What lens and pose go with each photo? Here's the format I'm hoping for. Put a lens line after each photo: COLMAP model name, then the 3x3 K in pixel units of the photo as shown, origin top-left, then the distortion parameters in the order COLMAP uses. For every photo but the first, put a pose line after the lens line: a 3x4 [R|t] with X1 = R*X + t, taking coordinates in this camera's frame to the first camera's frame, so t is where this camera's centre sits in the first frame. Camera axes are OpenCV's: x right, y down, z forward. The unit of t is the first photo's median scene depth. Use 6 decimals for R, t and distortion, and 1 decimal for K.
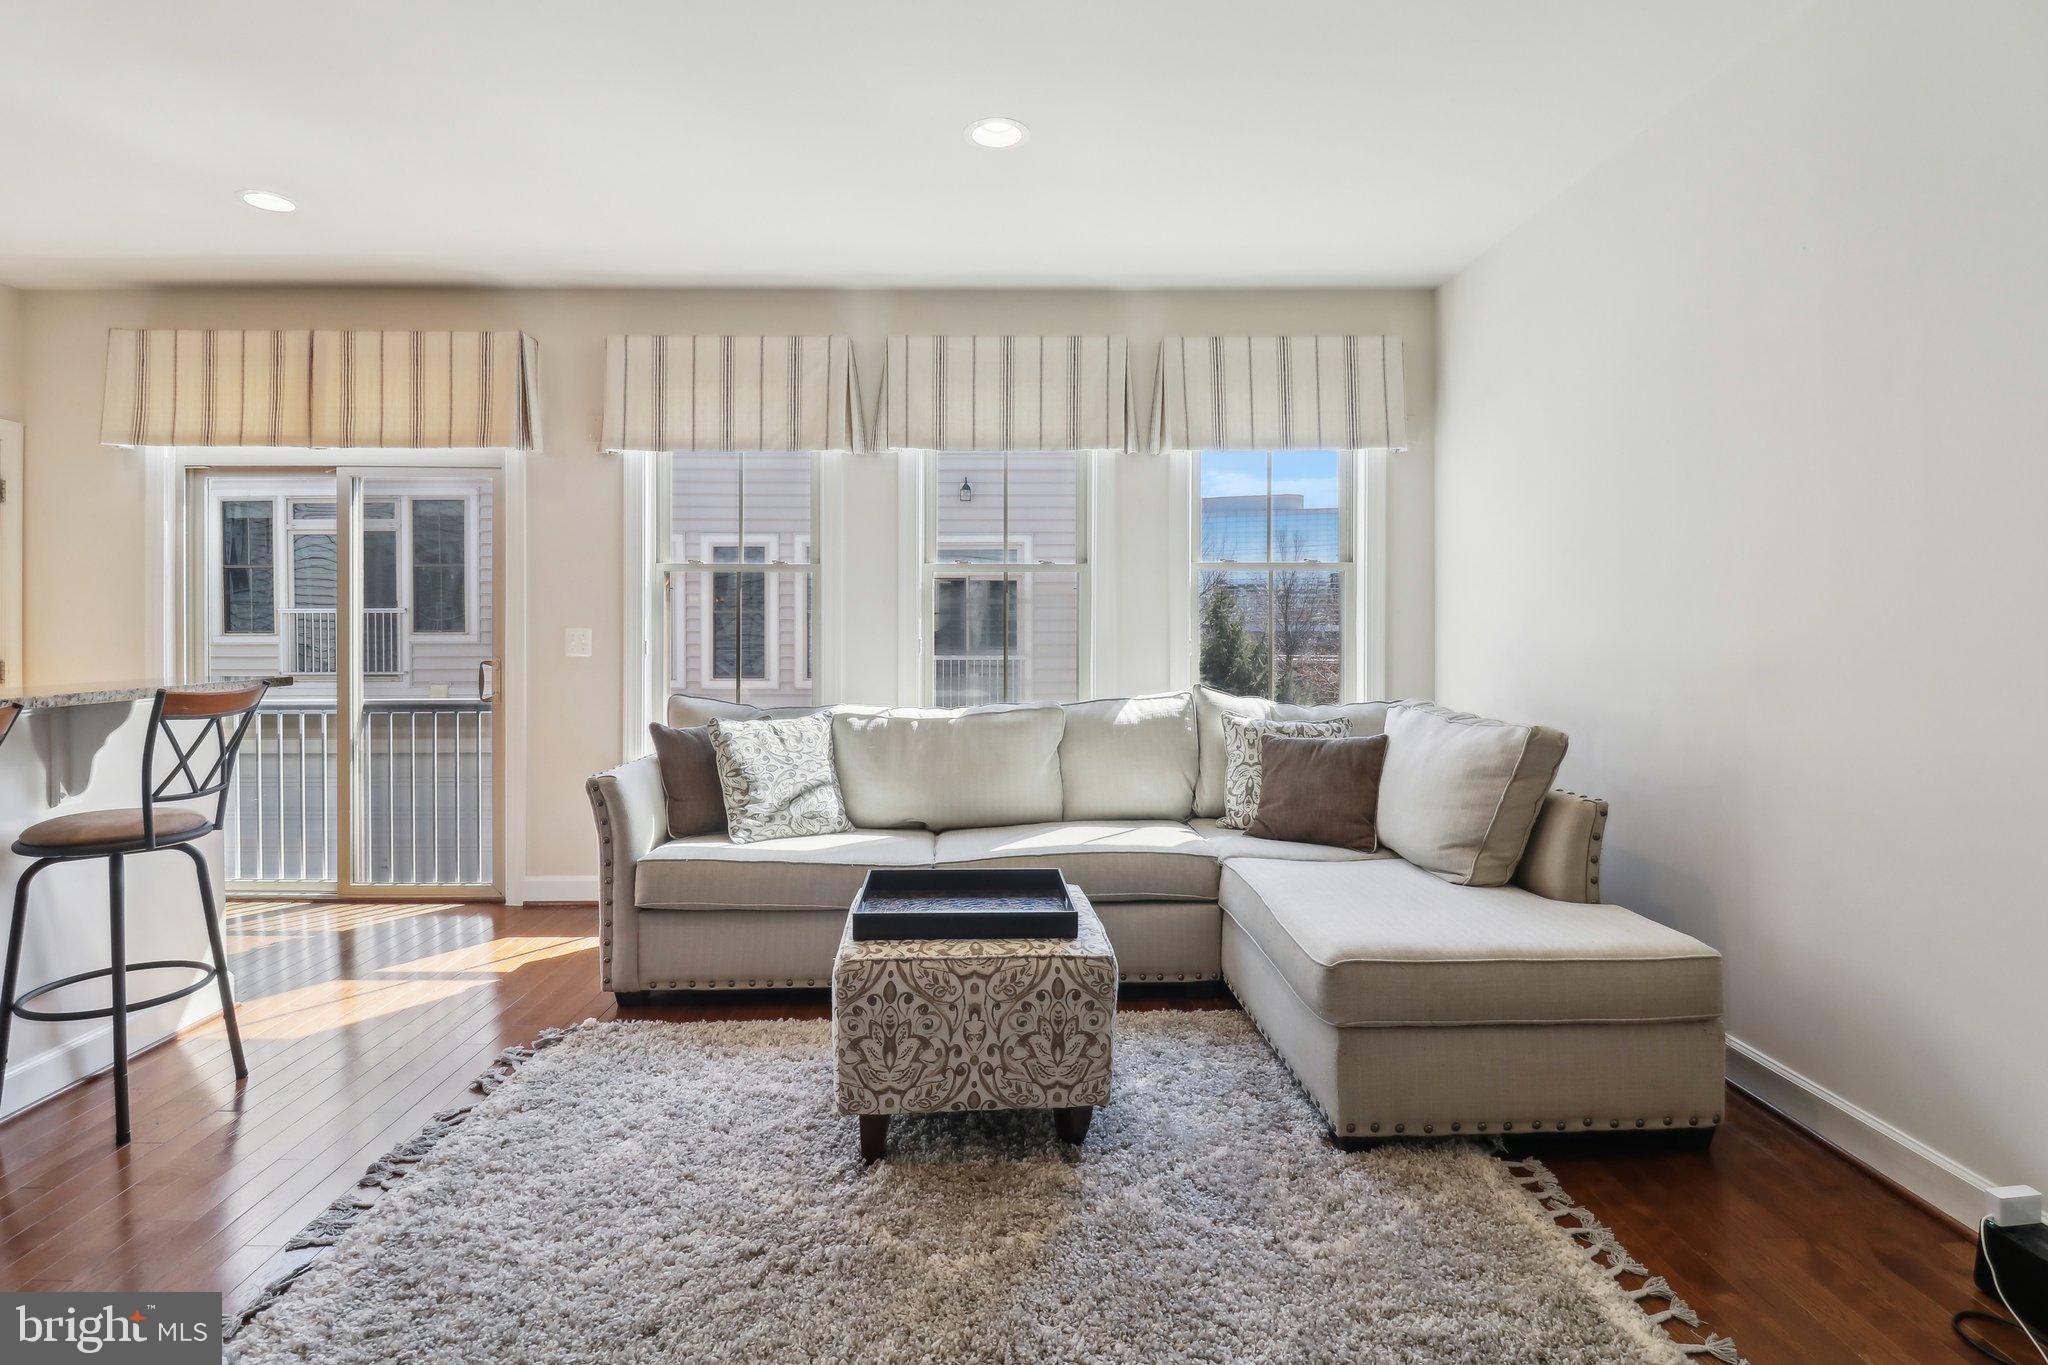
lens RADIAL K [[983.5, 0, 1044.1], [0, 983.5, 624.5], [0, 0, 1]] dist [-0.001378, -0.012085]
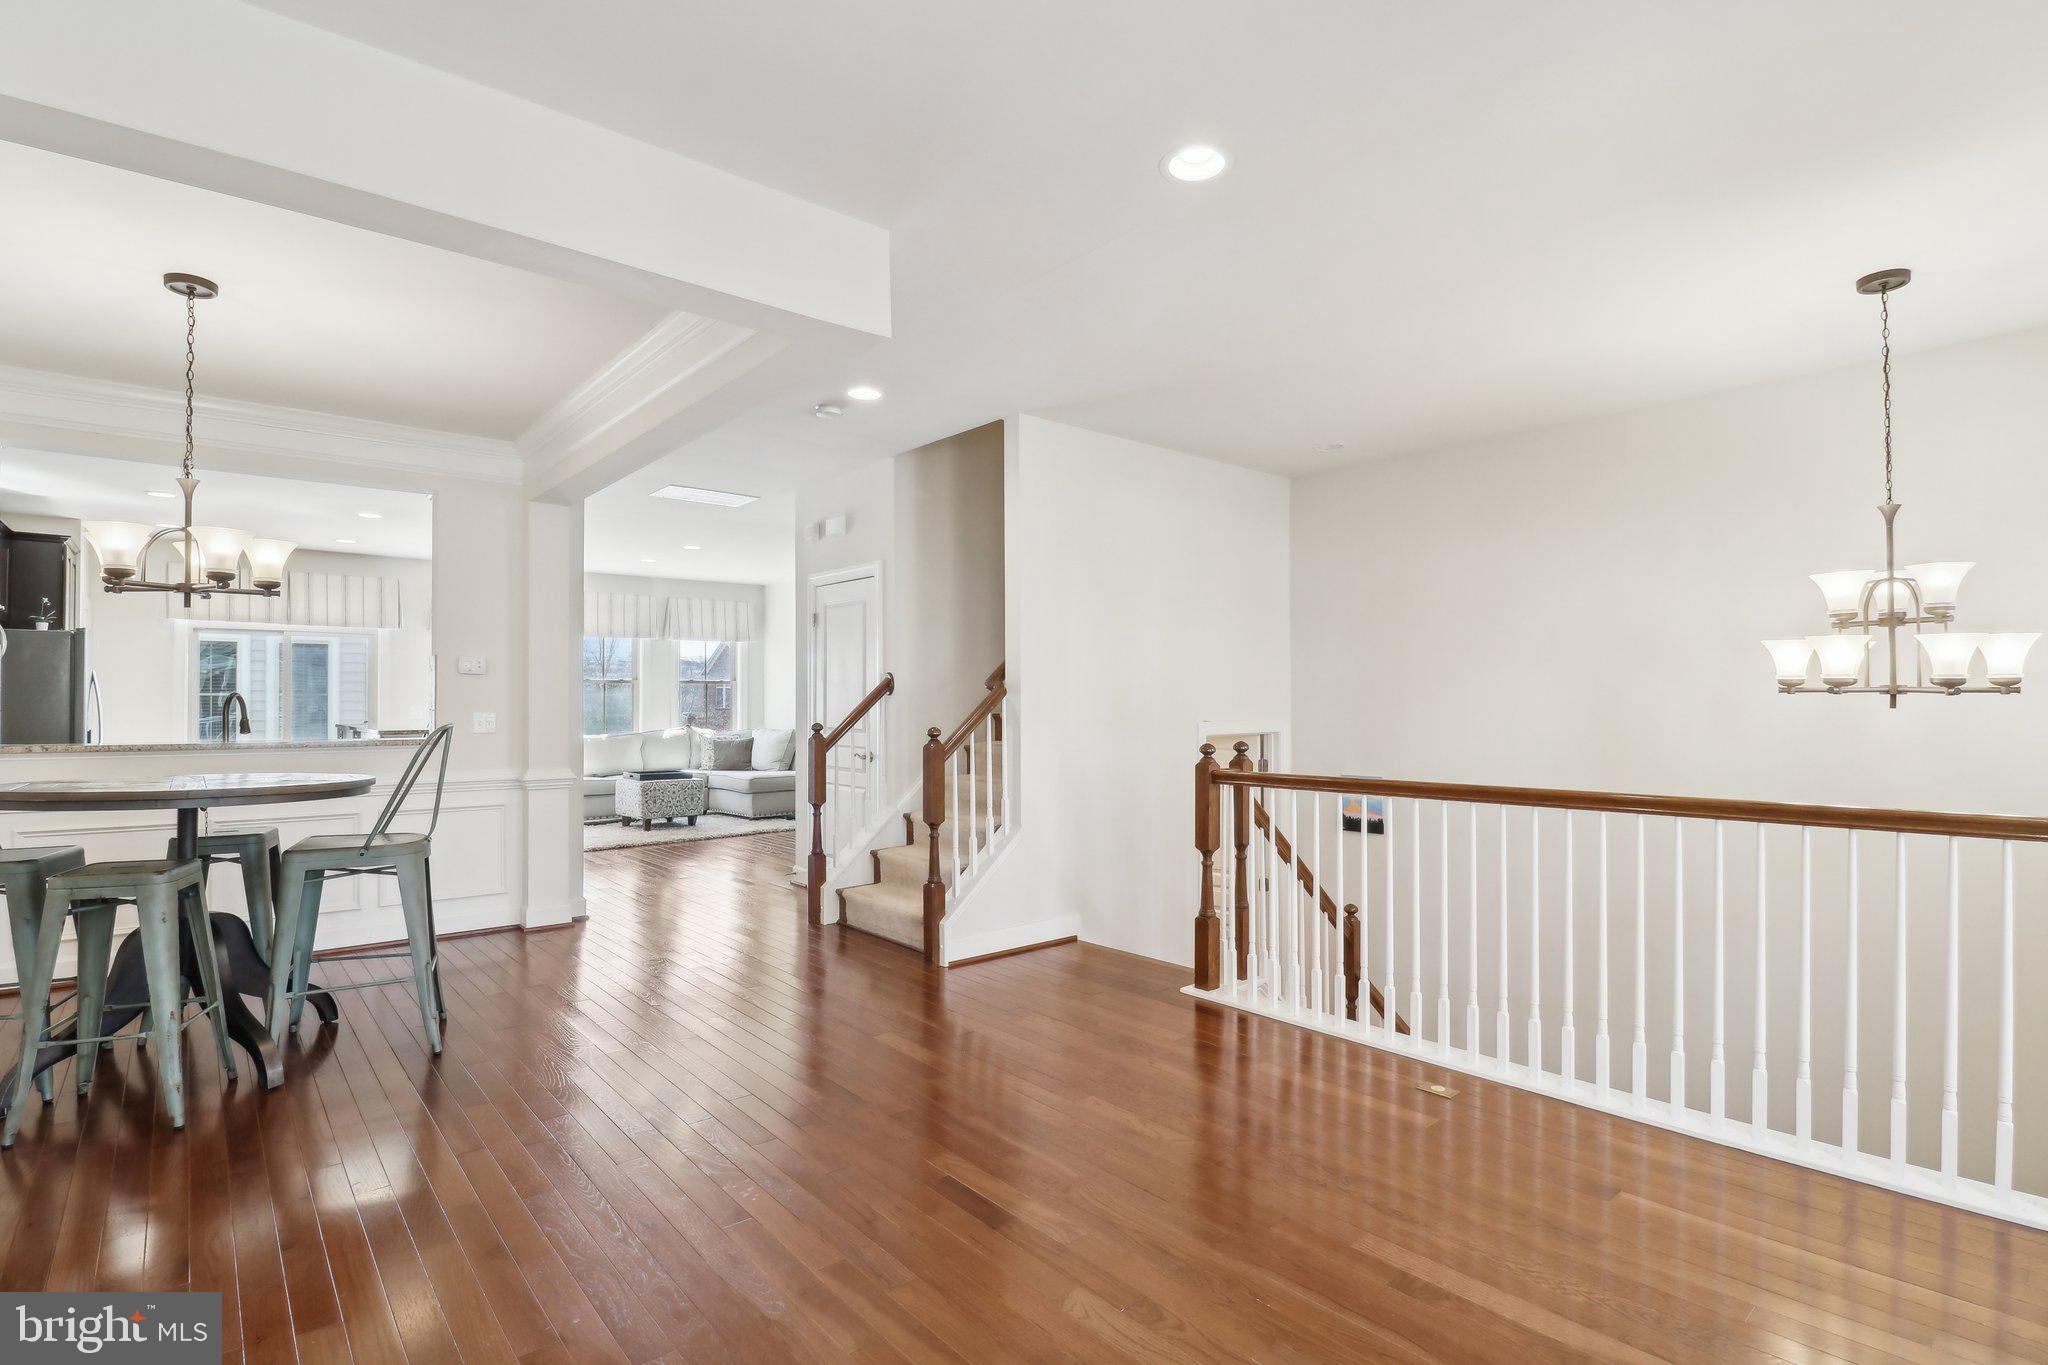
lens RADIAL K [[983.5, 0, 1026.7], [0, 983.5, 694.0], [0, 0, 1]] dist [-0.001378, -0.012085]
pose [[0.767752, 0.002599, 0.640742, -0.964701], [0.002981, 0.999966, -0.007628, -0.002595], [-0.640740, 0.007767, 0.767718, -1.919335]]
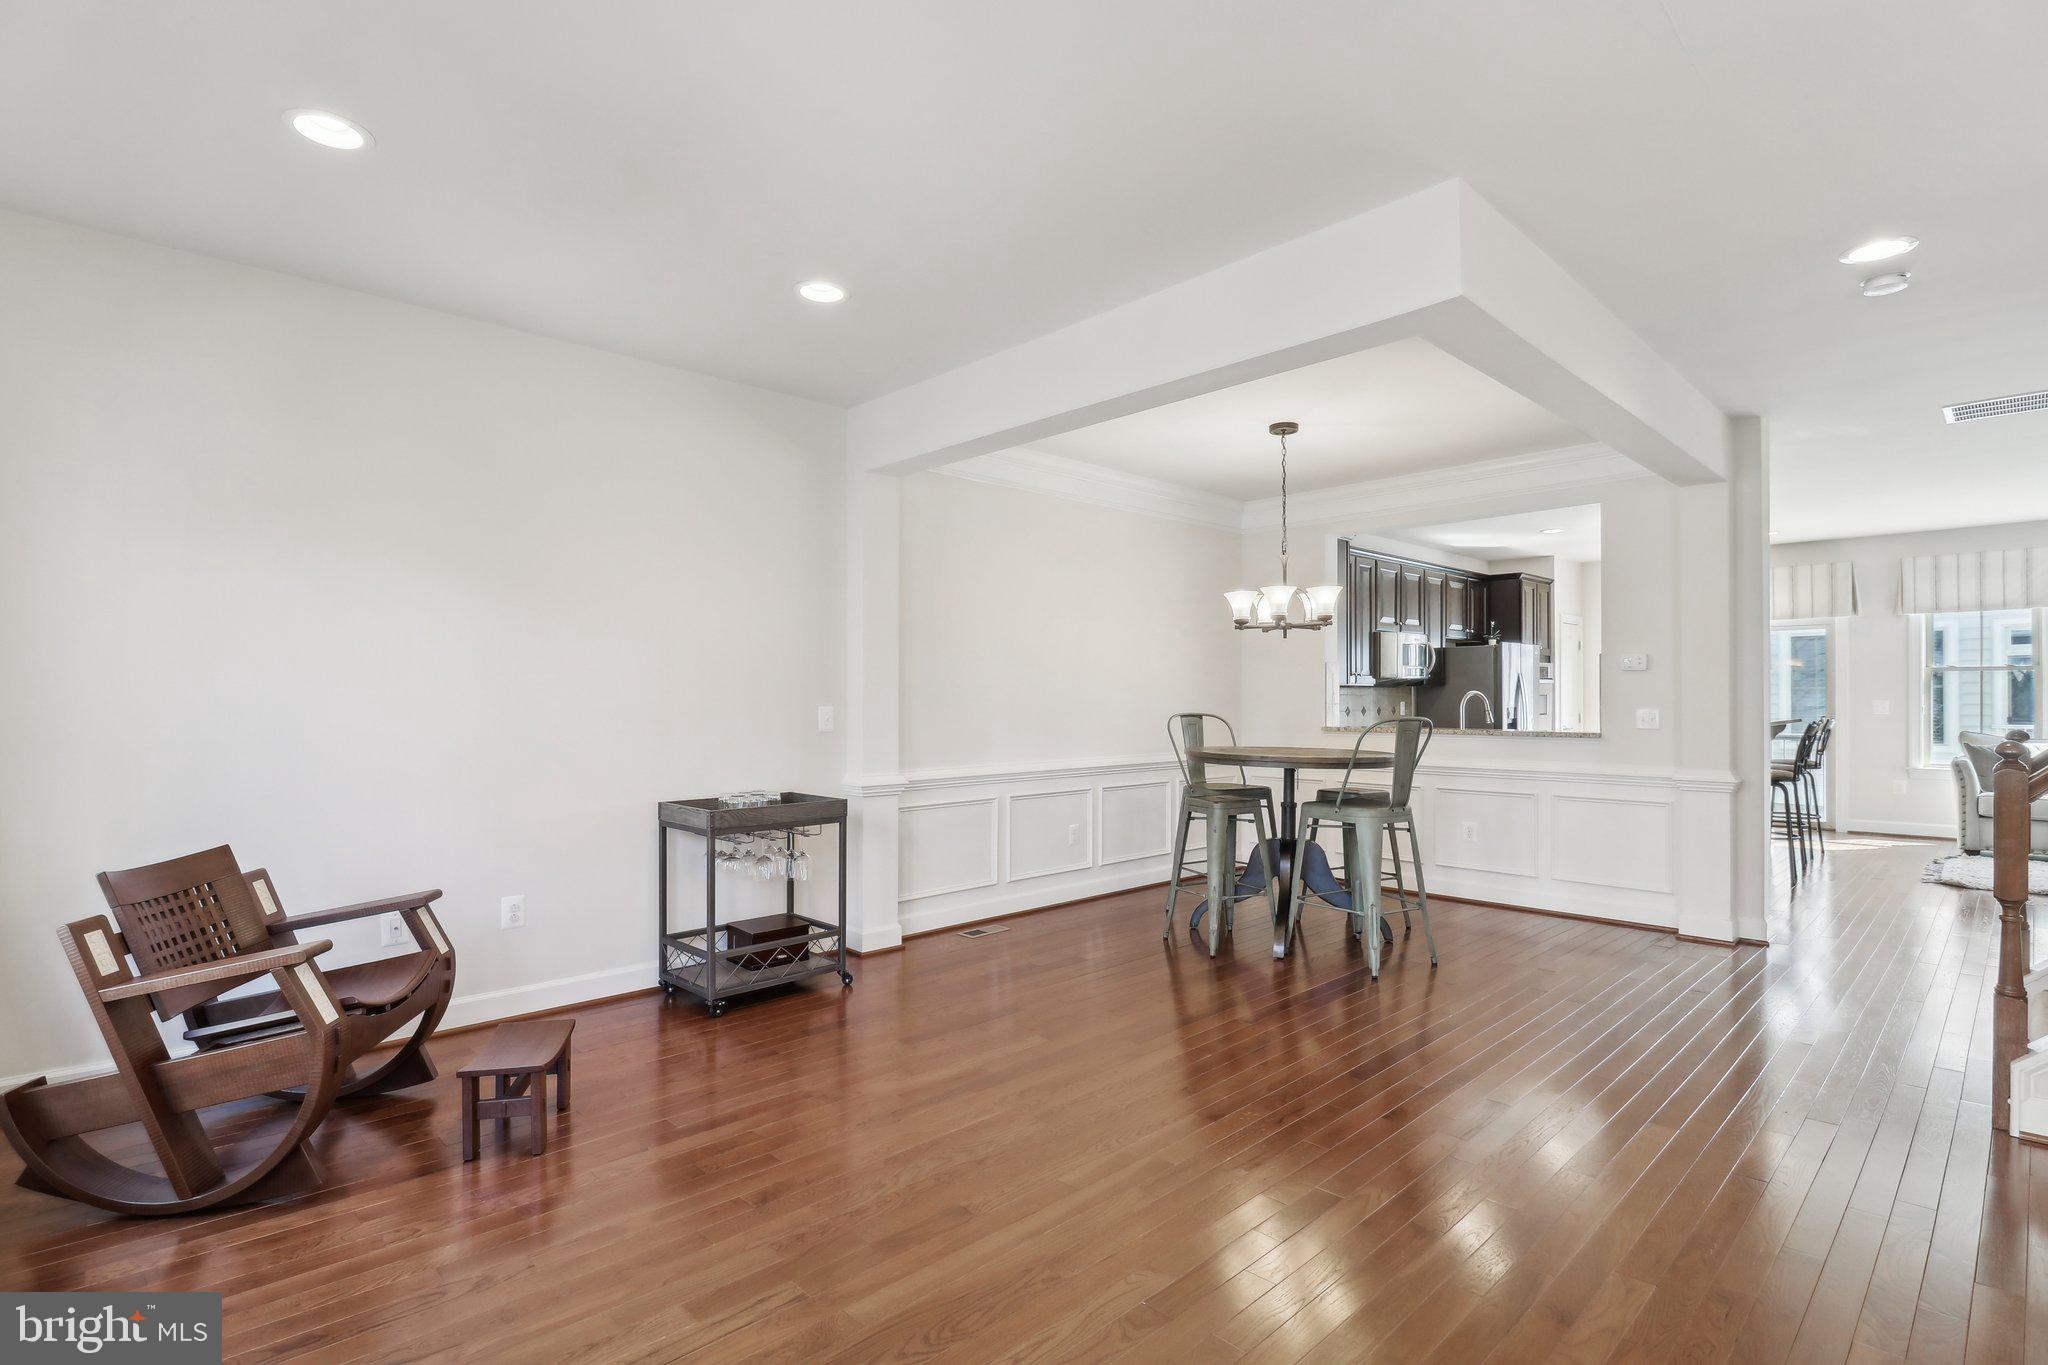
lens RADIAL K [[983.5, 0, 1017.2], [0, 983.5, 692.0], [0, 0, 1]] dist [-0.001378, -0.012085]
pose [[0.678717, -0.010096, -0.734331, -0.228646], [0.004027, 0.999942, -0.010026, -0.001036], [0.734389, 0.003847, 0.678718, -1.953323]]
